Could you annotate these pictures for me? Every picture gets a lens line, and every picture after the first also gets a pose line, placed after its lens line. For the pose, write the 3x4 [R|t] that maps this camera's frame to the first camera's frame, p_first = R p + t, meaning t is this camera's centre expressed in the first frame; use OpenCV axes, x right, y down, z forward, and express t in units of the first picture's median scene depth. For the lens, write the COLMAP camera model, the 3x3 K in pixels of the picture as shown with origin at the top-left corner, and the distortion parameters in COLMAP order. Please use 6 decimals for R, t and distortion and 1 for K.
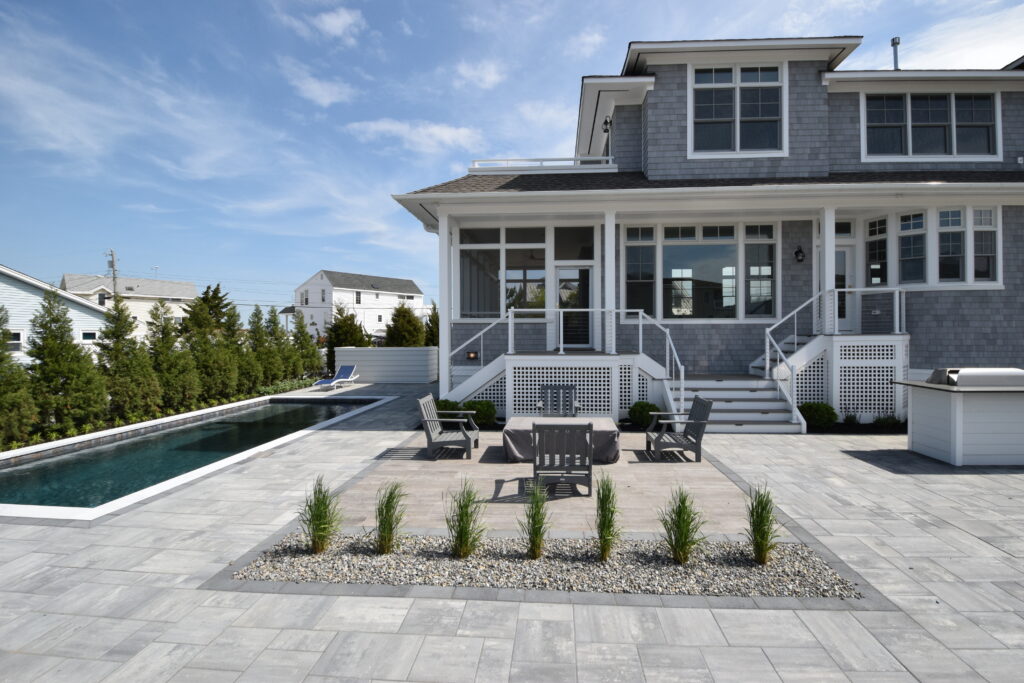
lens RADIAL K [[443.2, 0, 451.6], [0, 443.2, 338.8], [0, 0, 1]] dist [-0.002339, -0.007762]
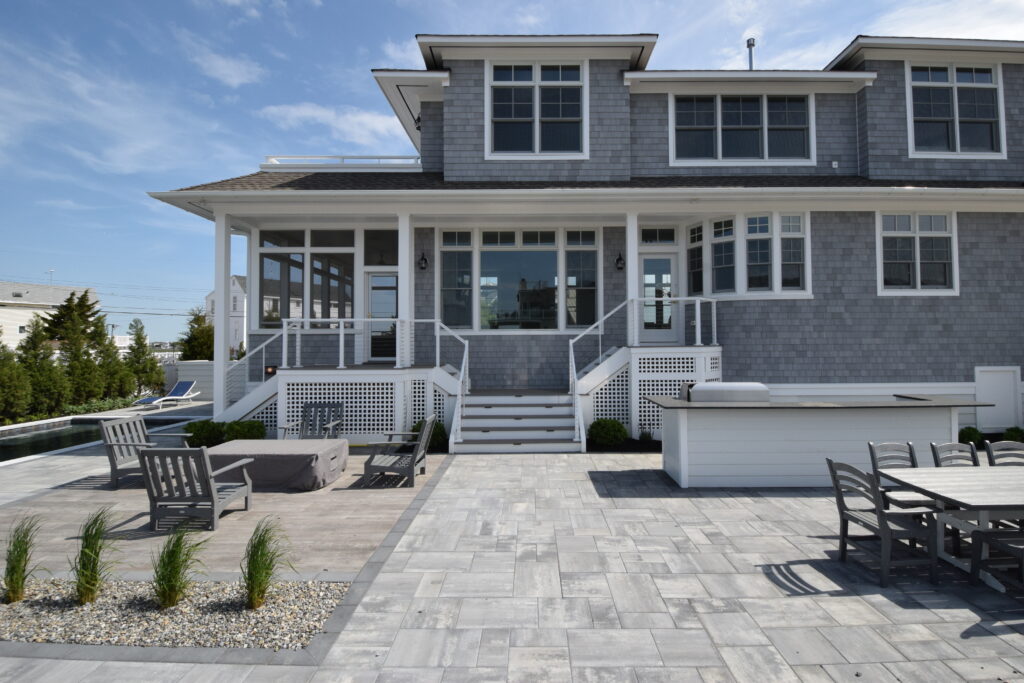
lens RADIAL K [[473.8, 0, 512.9], [0, 473.8, 336.9], [0, 0, 1]] dist [-0.005365, -0.002720]
pose [[0.997687, -0.000572, 0.067968, 0.524080], [0.002375, 0.999647, -0.026448, -0.003540], [-0.067929, 0.026548, 0.997337, 0.002386]]
